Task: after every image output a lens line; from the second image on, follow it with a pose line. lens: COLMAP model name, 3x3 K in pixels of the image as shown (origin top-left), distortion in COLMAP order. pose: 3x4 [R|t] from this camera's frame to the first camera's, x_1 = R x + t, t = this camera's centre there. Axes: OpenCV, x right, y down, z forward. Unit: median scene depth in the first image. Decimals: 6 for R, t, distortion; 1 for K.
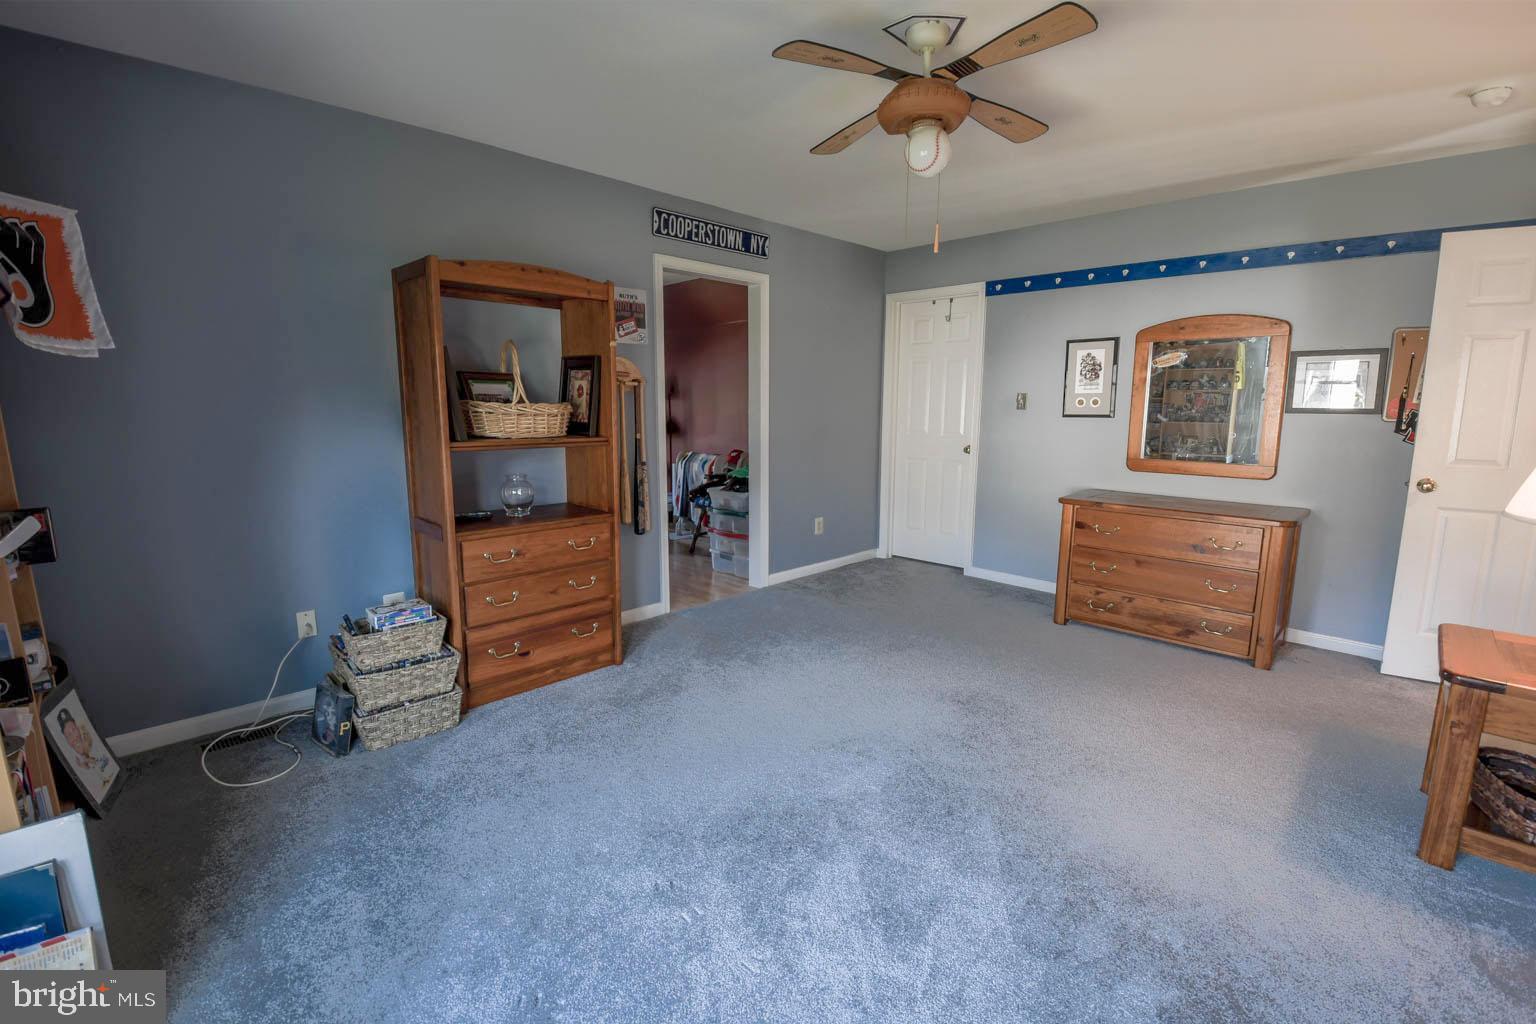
lens RADIAL K [[675.8, 0, 775.1], [0, 675.8, 511.6], [0, 0, 1]] dist [-0.003900, -0.002369]
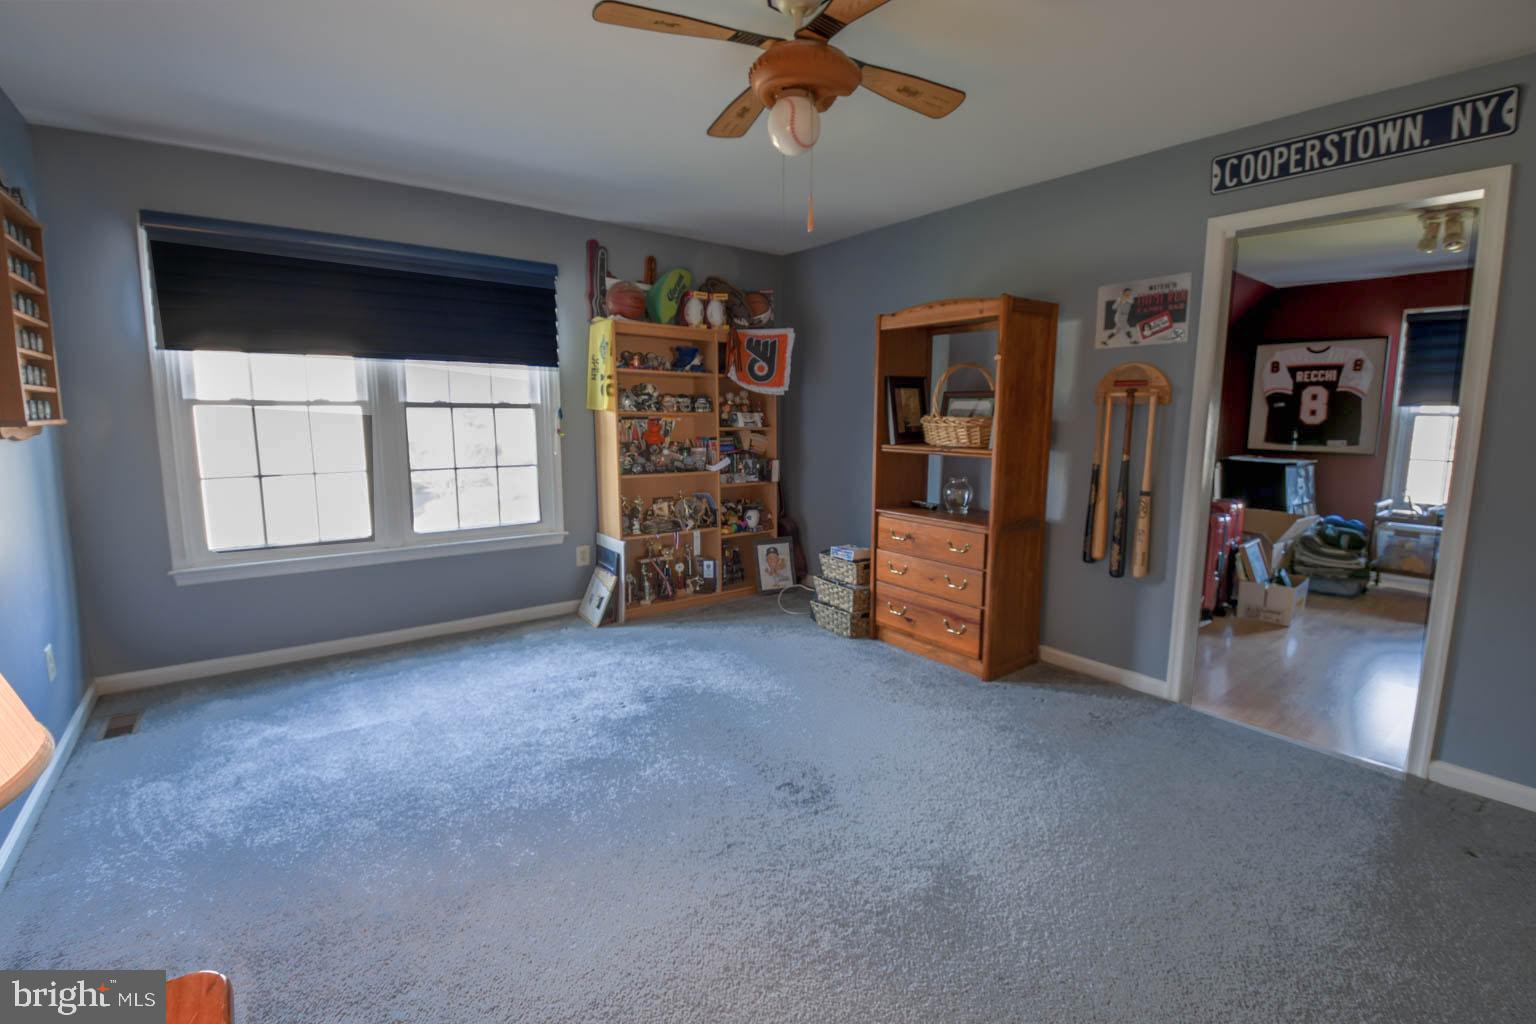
lens RADIAL K [[675.8, 0, 775.6], [0, 675.8, 502.0], [0, 0, 1]] dist [-0.003900, -0.002369]
pose [[-0.105725, 0.128068, -0.986114, 0.640966], [-0.176773, 0.973456, 0.145376, -0.100105], [0.978557, 0.189688, -0.080280, 0.642116]]
